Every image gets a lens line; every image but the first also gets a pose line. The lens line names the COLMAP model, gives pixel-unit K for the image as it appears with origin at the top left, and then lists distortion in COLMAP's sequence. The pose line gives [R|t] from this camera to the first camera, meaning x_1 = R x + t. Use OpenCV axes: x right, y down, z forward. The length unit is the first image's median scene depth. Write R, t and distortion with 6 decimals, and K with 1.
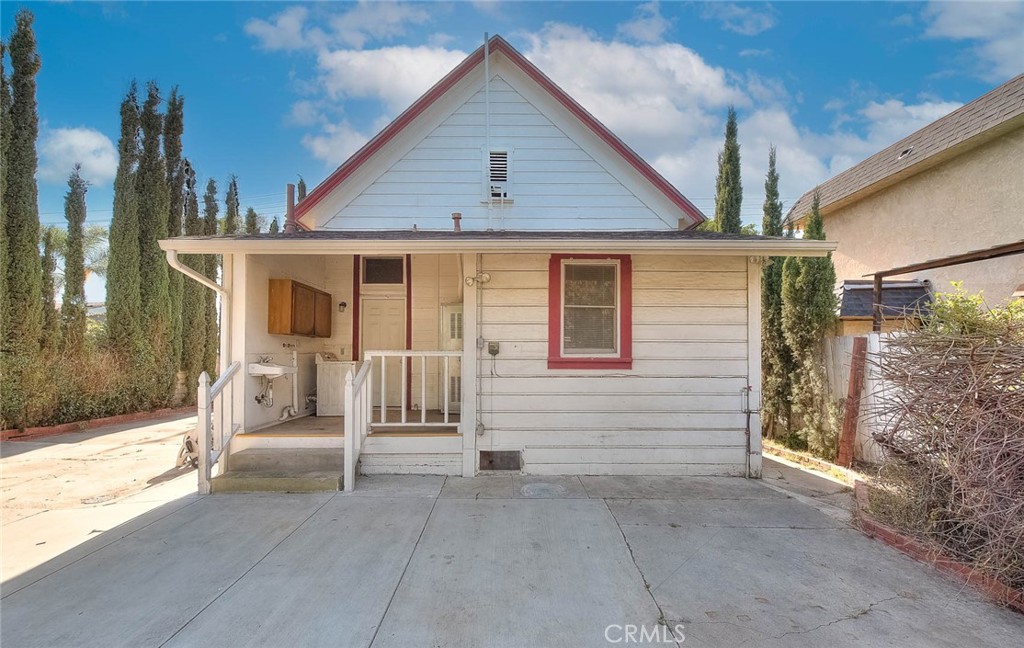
lens RADIAL K [[396.9, 0, 509.6], [0, 396.9, 353.5], [0, 0, 1]] dist [-0.003888, -0.000096]
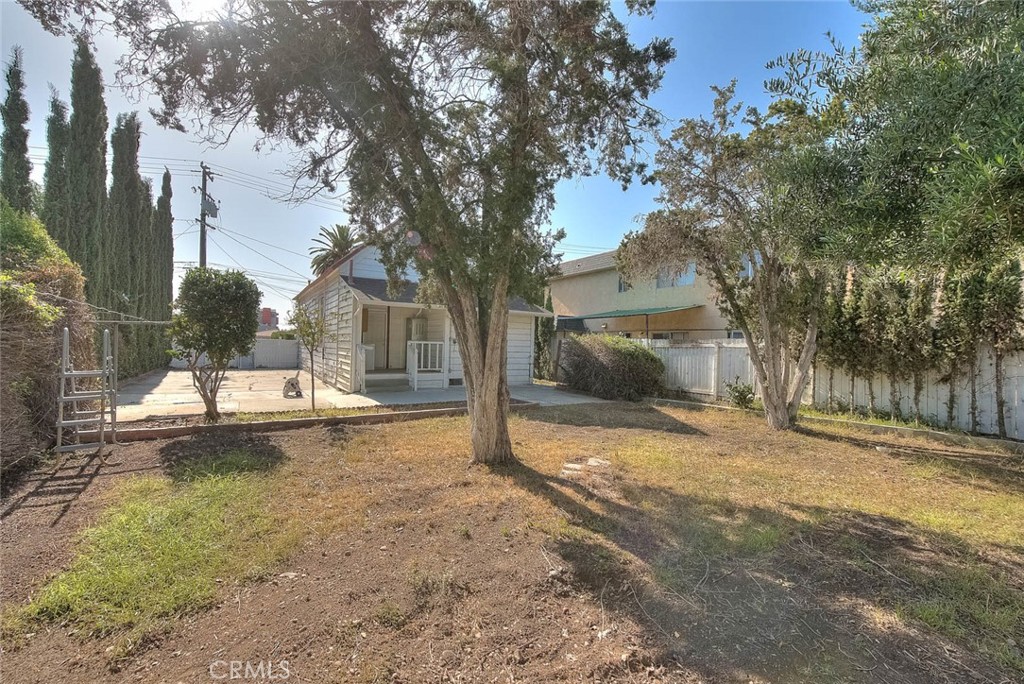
lens RADIAL K [[412.2, 0, 506.9], [0, 412.2, 347.1], [0, 0, 1]] dist [0.002226, -0.002675]
pose [[0.845562, 0.015824, 0.533643, -1.246007], [-0.030636, 0.999352, 0.018910, -0.036527], [-0.532998, -0.032338, 0.845498, -1.589574]]
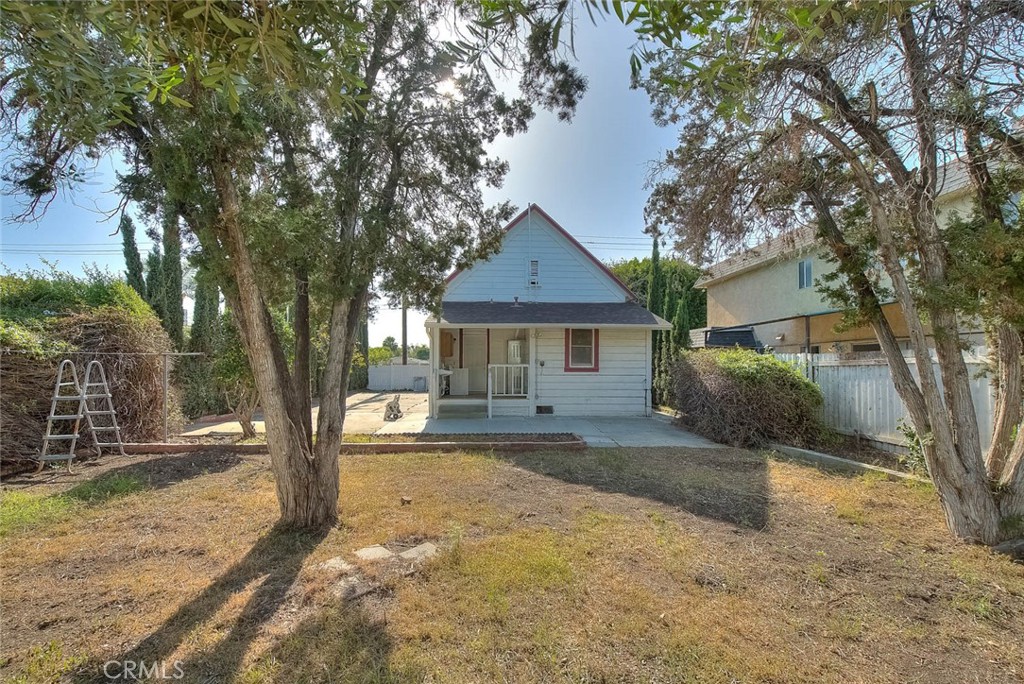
lens RADIAL K [[412.2, 0, 511.7], [0, 412.2, 358.4], [0, 0, 1]] dist [0.002226, -0.002675]
pose [[0.998938, 0.002207, 0.046024, -0.339007], [-0.002128, 0.999996, -0.001764, -0.038679], [-0.046028, 0.001665, 0.998939, -1.492028]]
